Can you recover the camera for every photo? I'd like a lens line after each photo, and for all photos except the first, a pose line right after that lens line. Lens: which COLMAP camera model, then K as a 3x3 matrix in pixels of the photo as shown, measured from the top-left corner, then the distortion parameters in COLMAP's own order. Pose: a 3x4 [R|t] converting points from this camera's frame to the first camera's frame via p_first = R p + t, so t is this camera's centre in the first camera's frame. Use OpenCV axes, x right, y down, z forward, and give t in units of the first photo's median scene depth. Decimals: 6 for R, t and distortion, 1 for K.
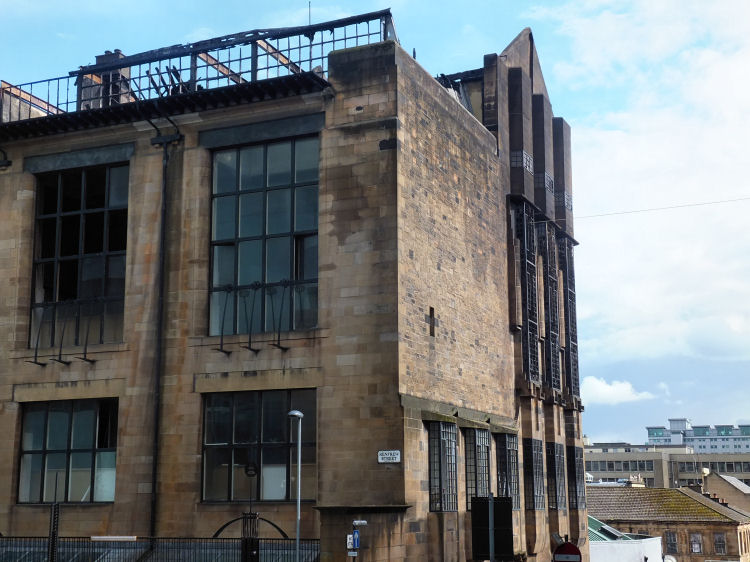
lens RADIAL K [[1248.3, 0, 375.5], [0, 1248.3, 283.3], [0, 0, 1]] dist [0.038734, 0.000000]
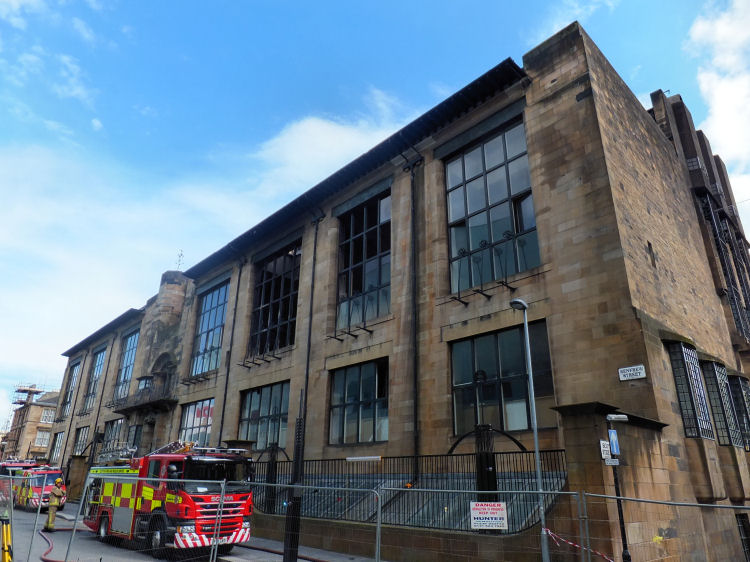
lens RADIAL K [[490.2, 0, 377.1], [0, 490.2, 274.3], [0, 0, 1]] dist [-0.048880, 0.017056]
pose [[0.923423, -0.127179, -0.362099, -0.023975], [0.028745, 0.963766, -0.265195, 0.149118], [0.382706, 0.234479, 0.893619, 0.544695]]
